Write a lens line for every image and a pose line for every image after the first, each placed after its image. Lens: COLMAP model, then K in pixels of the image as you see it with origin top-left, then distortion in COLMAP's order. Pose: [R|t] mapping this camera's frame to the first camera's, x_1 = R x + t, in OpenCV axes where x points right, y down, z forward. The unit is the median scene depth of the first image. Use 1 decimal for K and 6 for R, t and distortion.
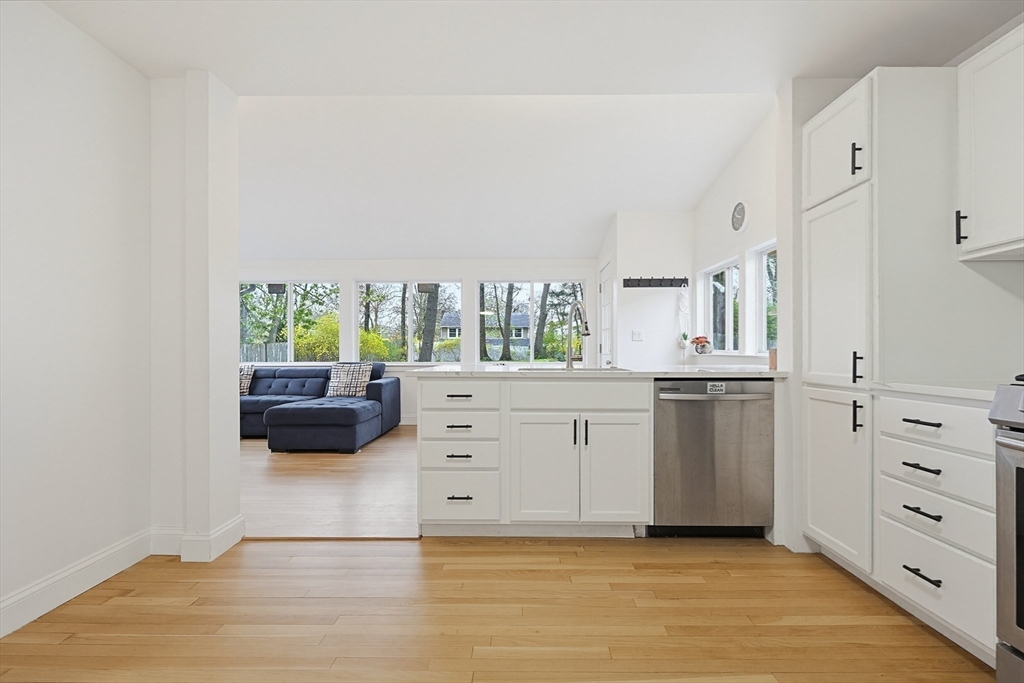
lens RADIAL K [[435.4, 0, 509.6], [0, 435.4, 349.0], [0, 0, 1]] dist [-0.006270, -0.000242]
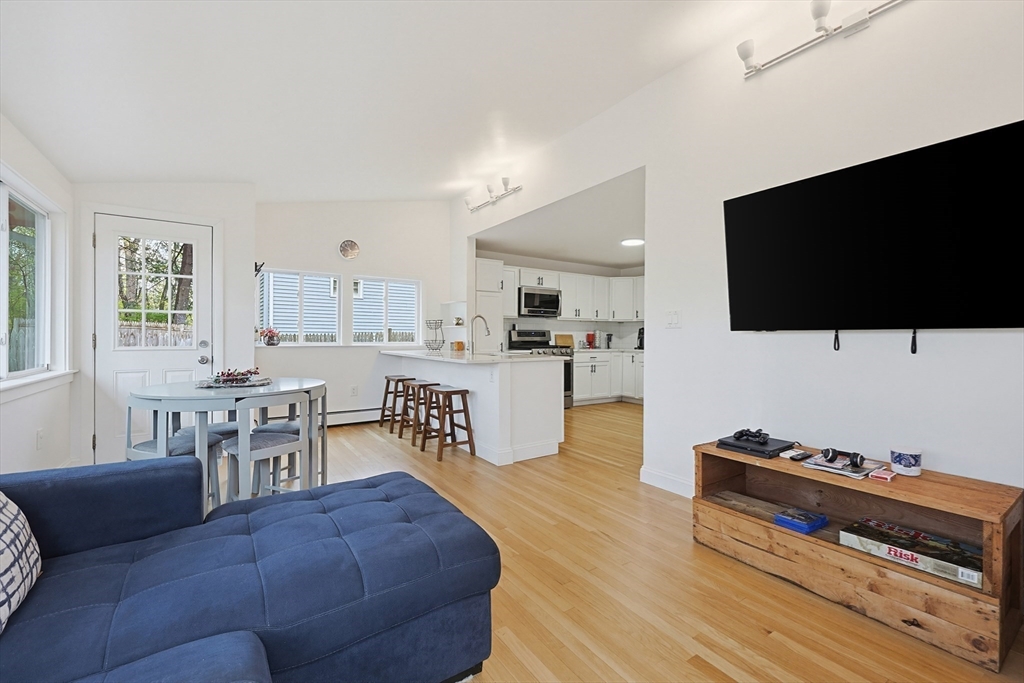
lens RADIAL K [[438.8, 0, 518.6], [0, 438.8, 340.3], [0, 0, 1]] dist [-0.004394, -0.000068]
pose [[-0.581548, -0.010389, 0.813446, -1.627661], [-0.008126, 0.999943, 0.006961, -0.028214], [-0.813472, -0.002562, -0.581599, 2.294952]]
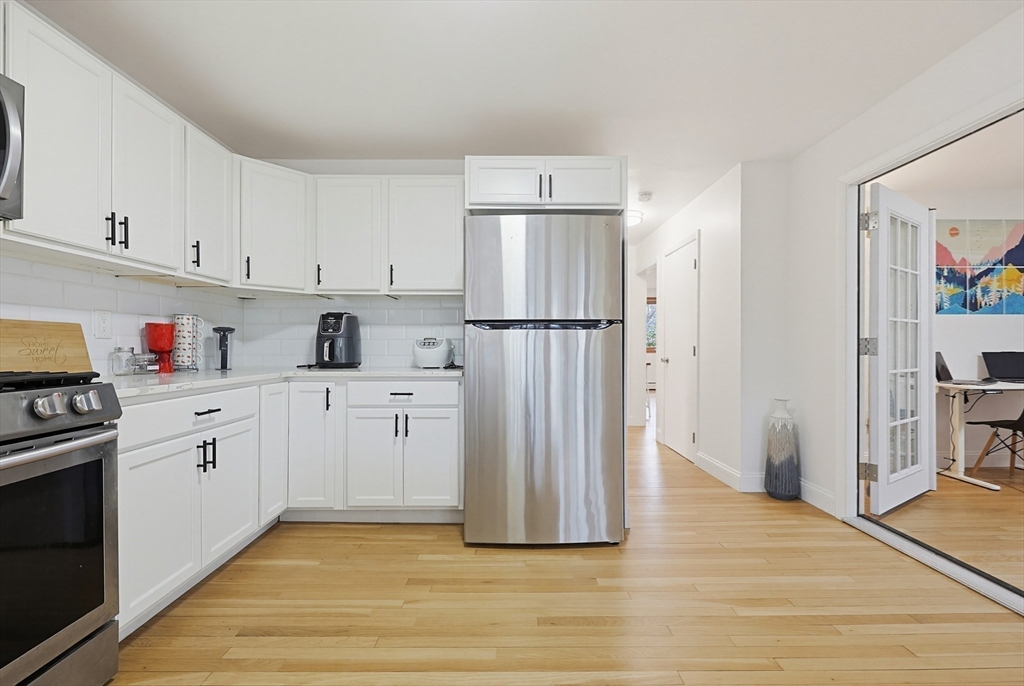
lens RADIAL K [[438.8, 0, 518.6], [0, 438.8, 341.8], [0, 0, 1]] dist [-0.004394, -0.000068]
pose [[-0.999508, -0.000311, -0.031358, 0.081125], [-0.000082, 0.999973, -0.007288, -0.009936], [0.031359, -0.007281, -0.999482, 0.846776]]
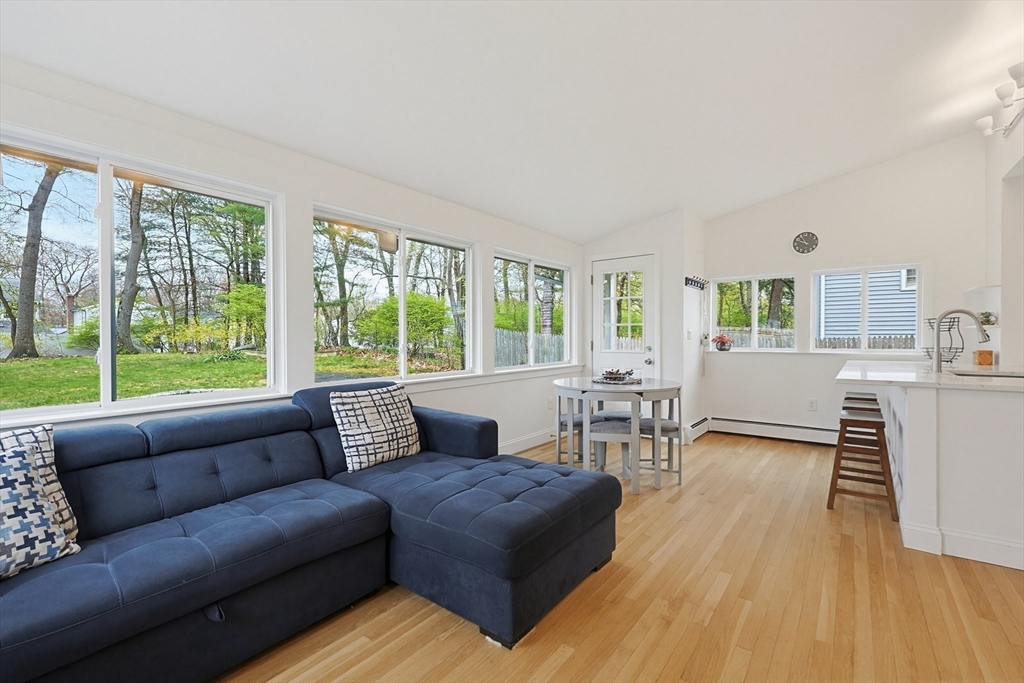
lens RADIAL K [[438.8, 0, 518.6], [0, 438.8, 340.3], [0, 0, 1]] dist [-0.004394, -0.000068]
pose [[0.589637, -0.008510, 0.807624, -1.650520], [0.000276, 0.999947, 0.010335, -0.056801], [-0.807669, -0.005871, 0.589607, 1.522640]]
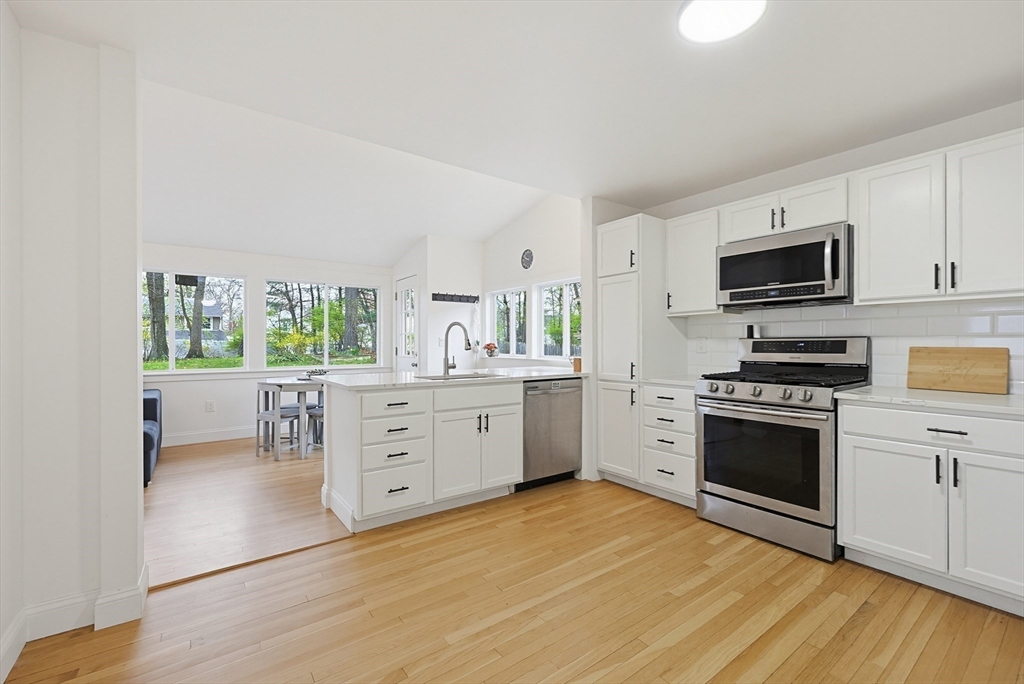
lens RADIAL K [[438.8, 0, 518.6], [0, 438.8, 340.8], [0, 0, 1]] dist [-0.004394, -0.000068]
pose [[0.789274, 0.005950, 0.614012, -0.588712], [-0.003453, 0.999980, -0.005252, -0.059279], [-0.614031, 0.002025, 0.789279, -0.149090]]
